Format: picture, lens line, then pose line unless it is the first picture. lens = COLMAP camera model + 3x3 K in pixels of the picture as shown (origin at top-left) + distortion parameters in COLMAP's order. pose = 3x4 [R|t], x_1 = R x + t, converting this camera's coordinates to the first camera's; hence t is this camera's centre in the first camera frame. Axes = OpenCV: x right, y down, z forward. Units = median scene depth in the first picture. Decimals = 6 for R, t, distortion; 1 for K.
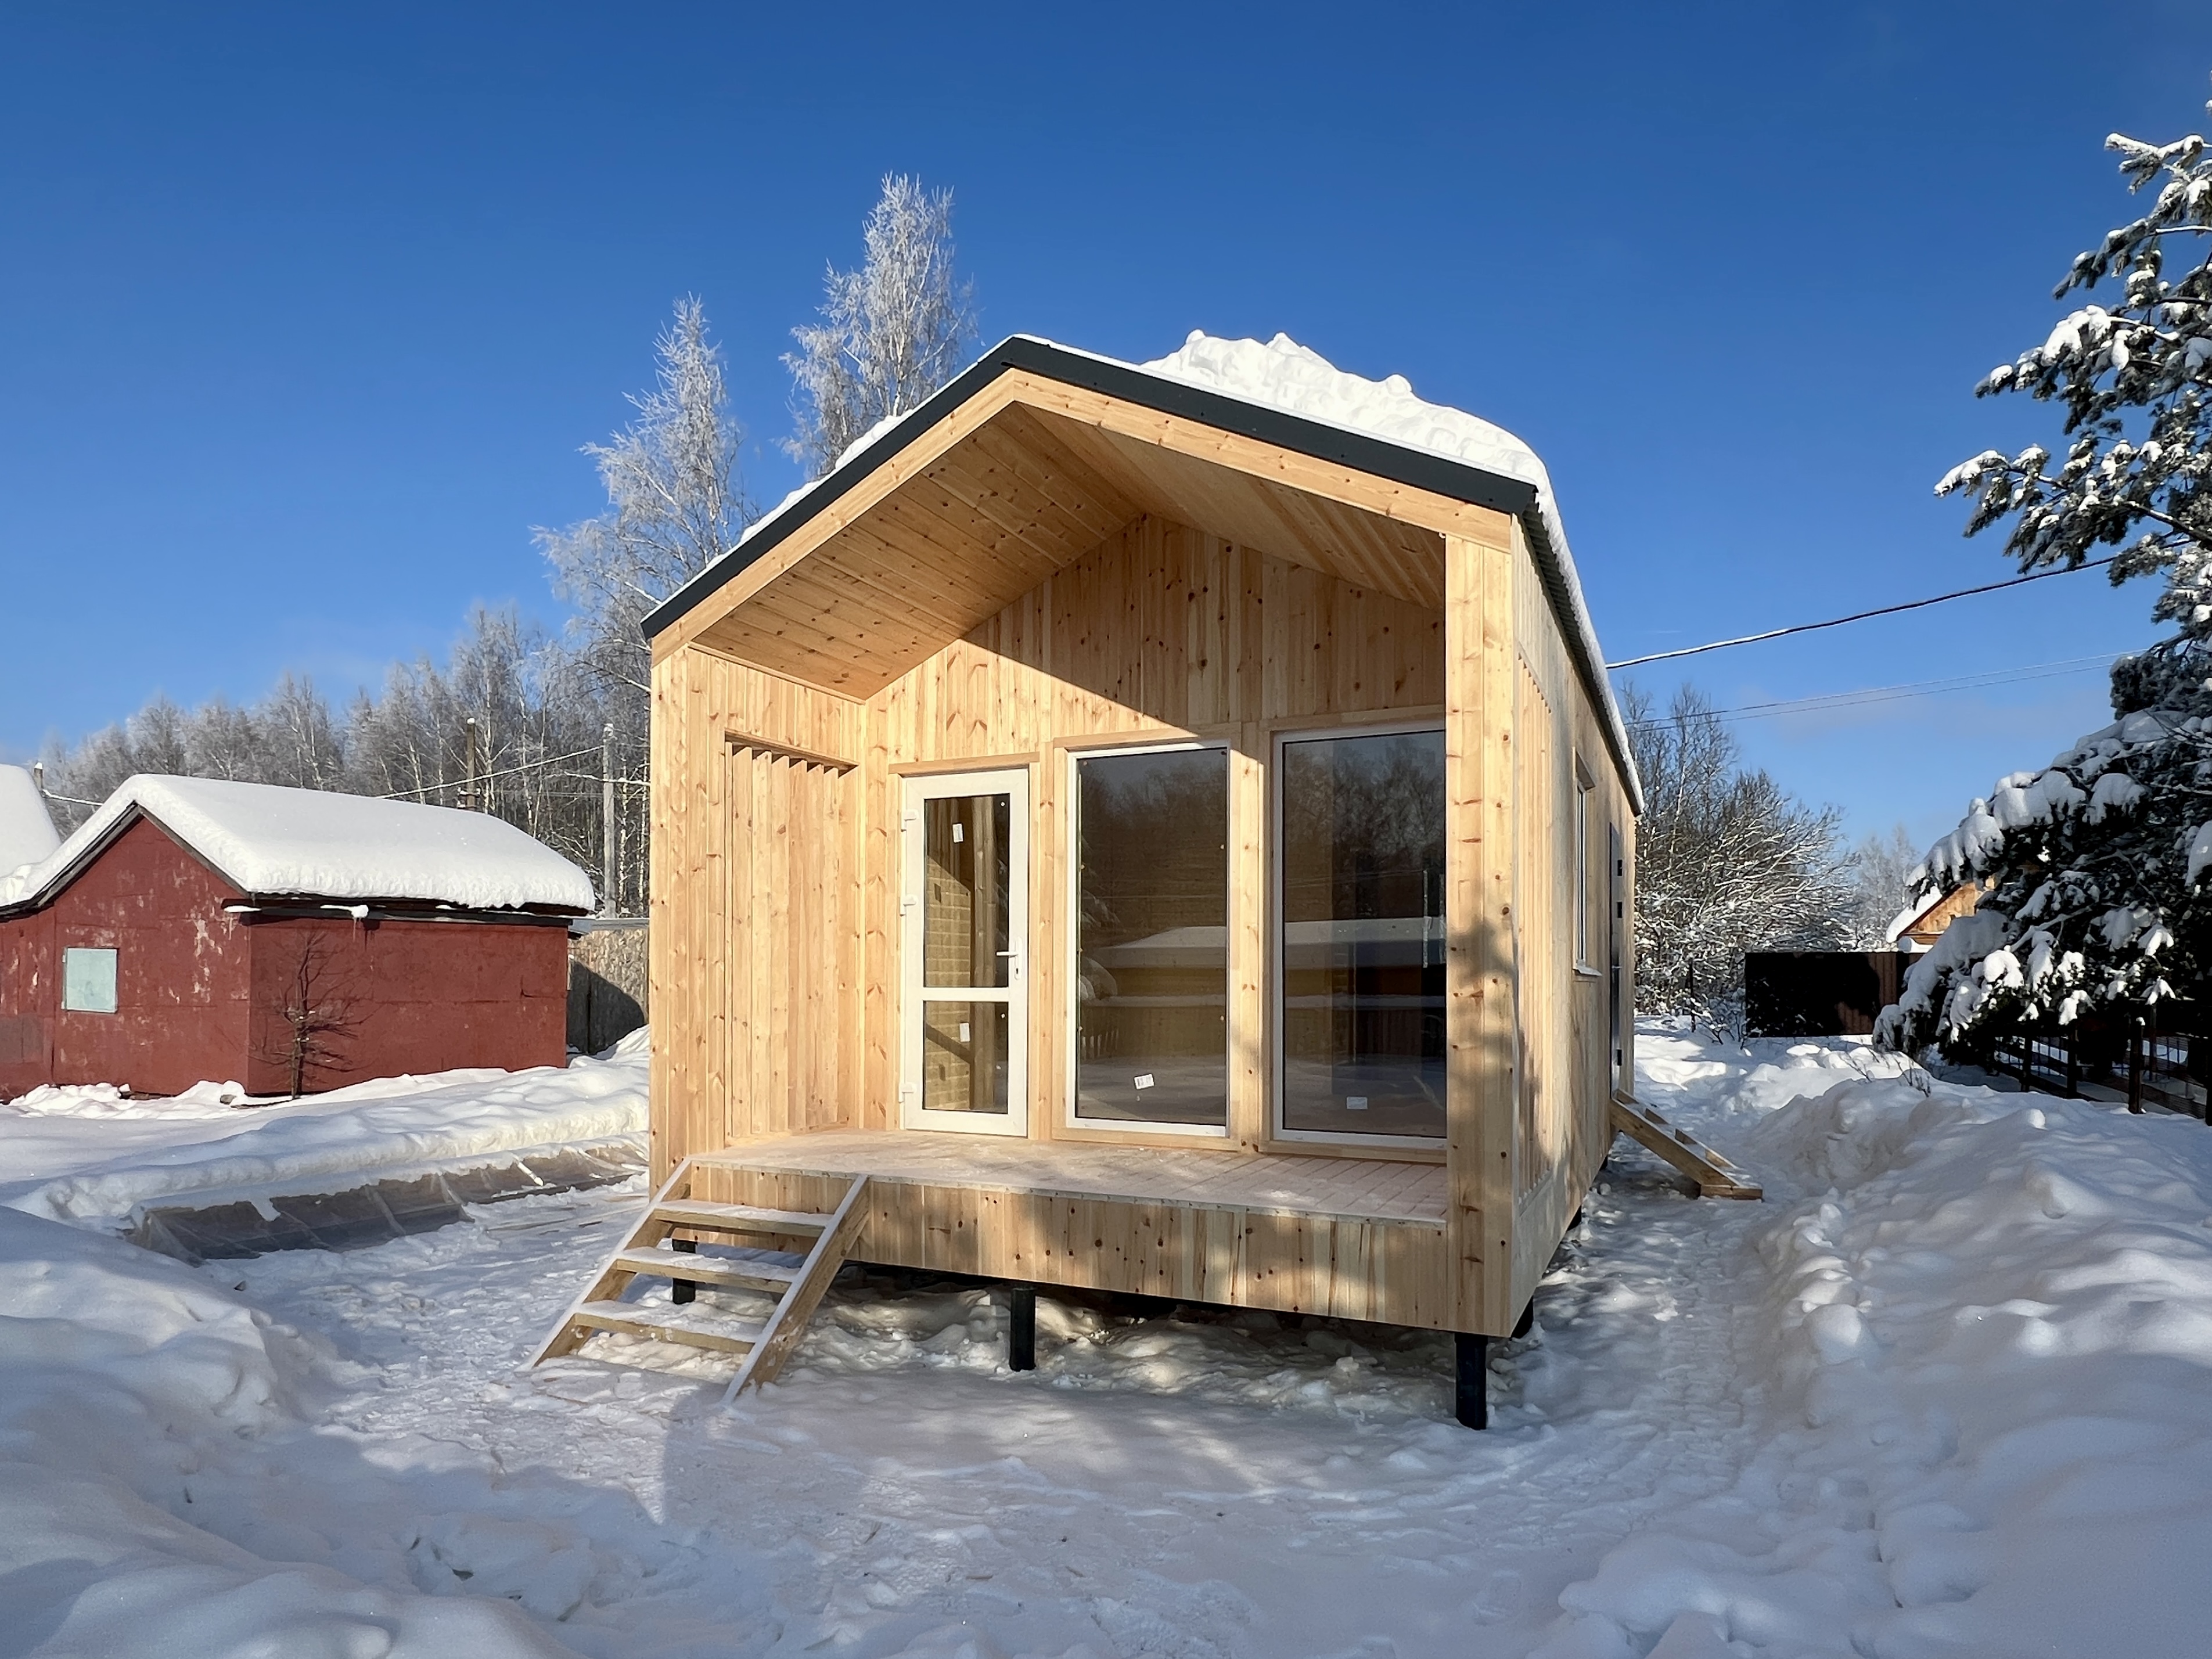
lens RADIAL K [[1220.7, 0, 1119.1], [0, 1220.7, 977.1], [0, 0, 1]] dist [-0.002493, -0.000241]
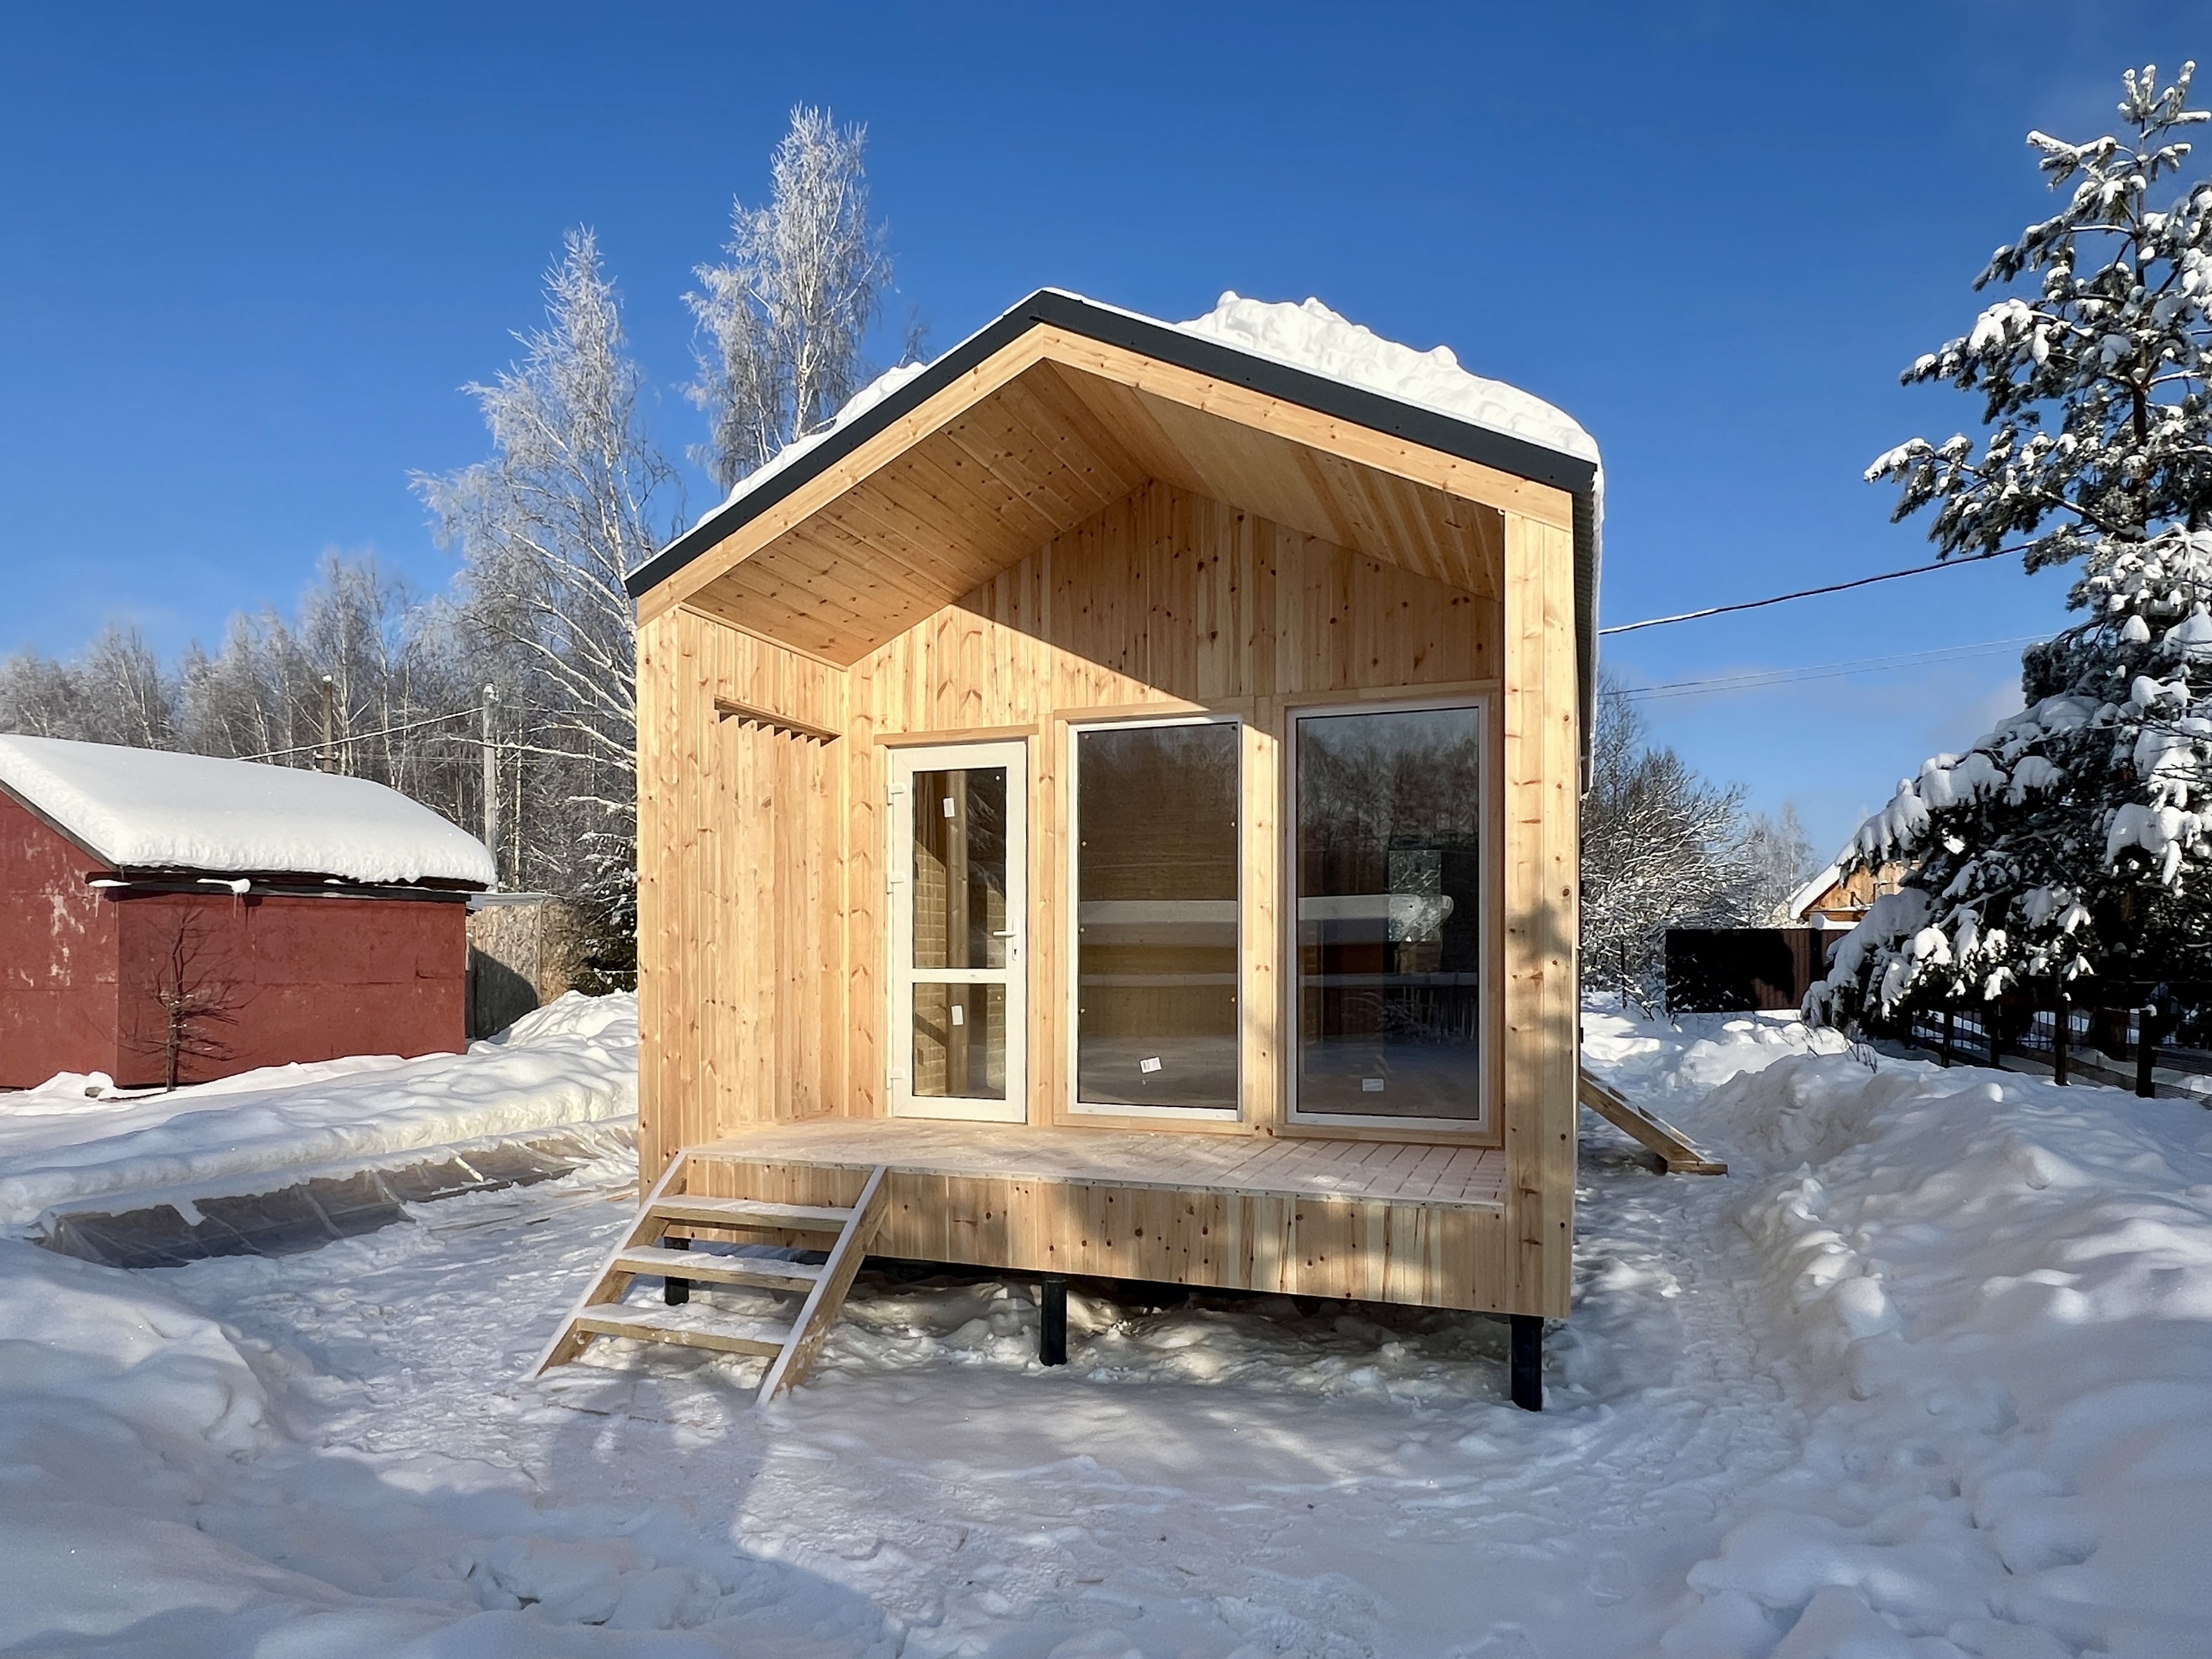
lens RADIAL K [[1255.8, 0, 1124.3], [0, 1255.8, 970.0], [0, 0, 1]] dist [-0.002243, -0.000205]
pose [[0.996621, -0.003063, 0.082084, -0.080601], [0.002016, 0.999916, 0.012833, -0.002991], [-0.082117, -0.012625, 0.996543, 0.004613]]
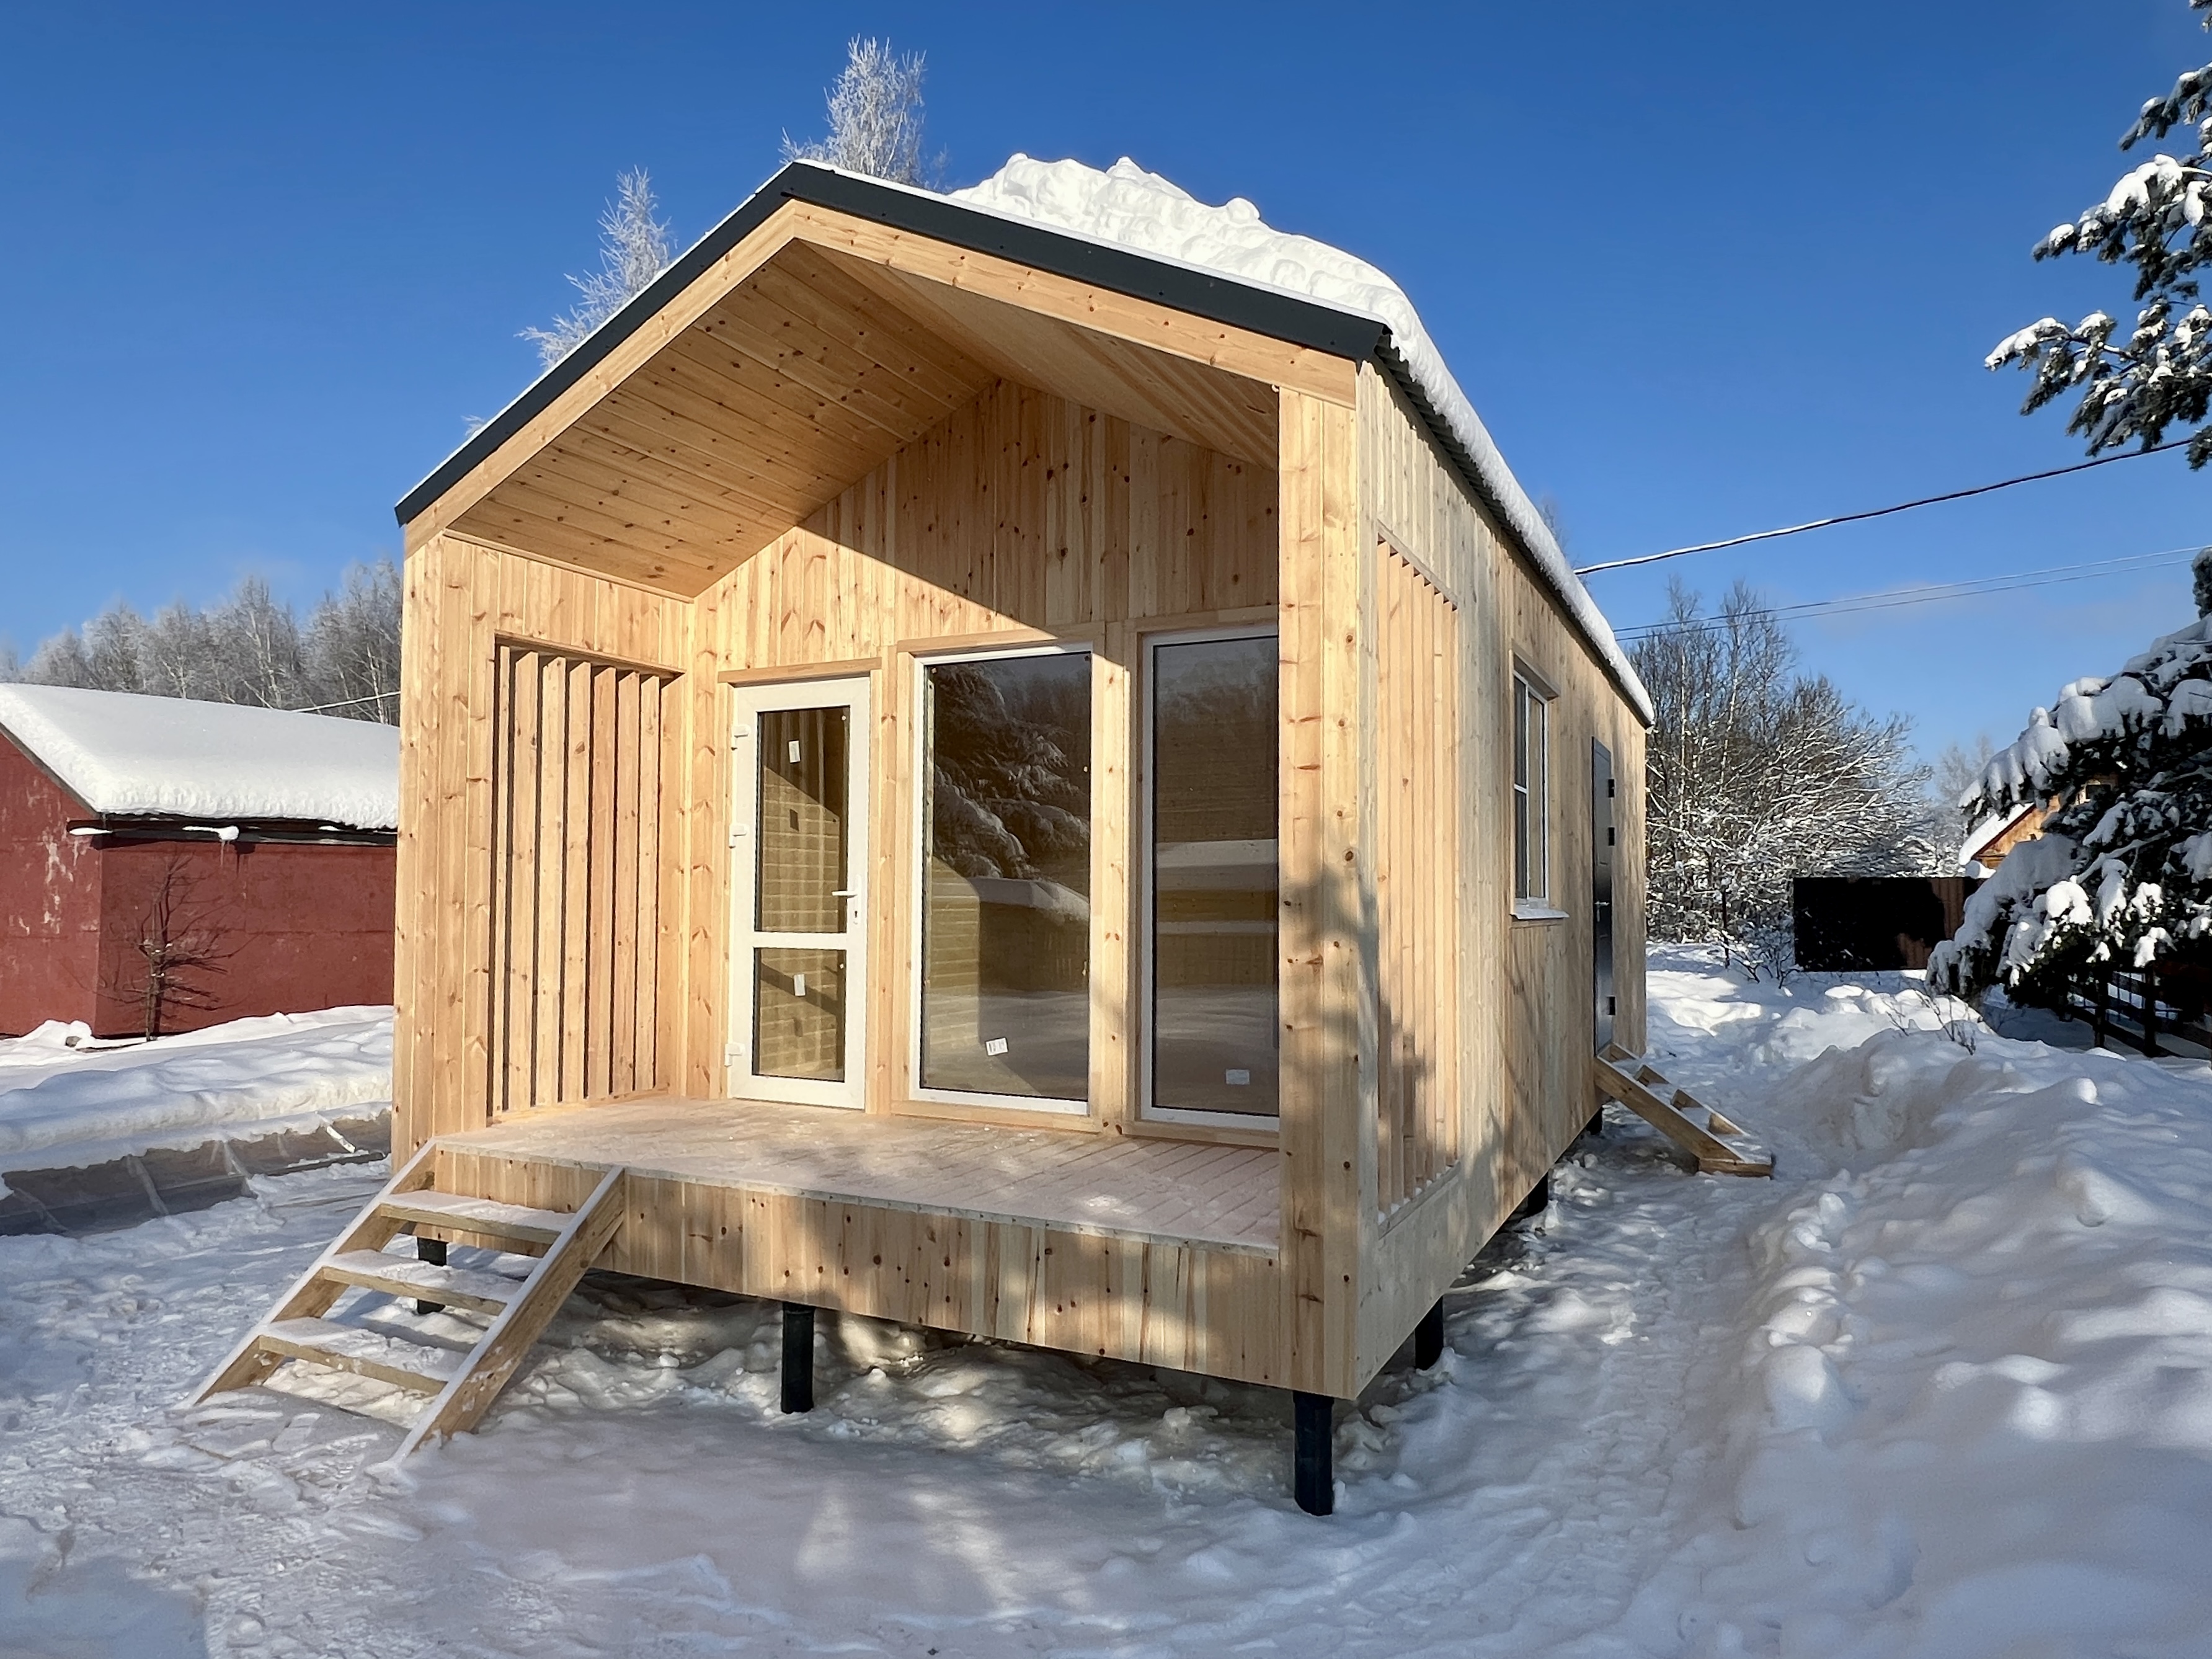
lens RADIAL K [[1309.7, 0, 1103.4], [0, 1309.7, 864.5], [0, 0, 1]] dist [-0.001390, -0.000719]
pose [[0.999729, 0.002068, -0.023175, 0.112280], [-0.002653, 0.999678, -0.025241, -0.016983], [0.023115, 0.025296, 0.999413, 0.092946]]
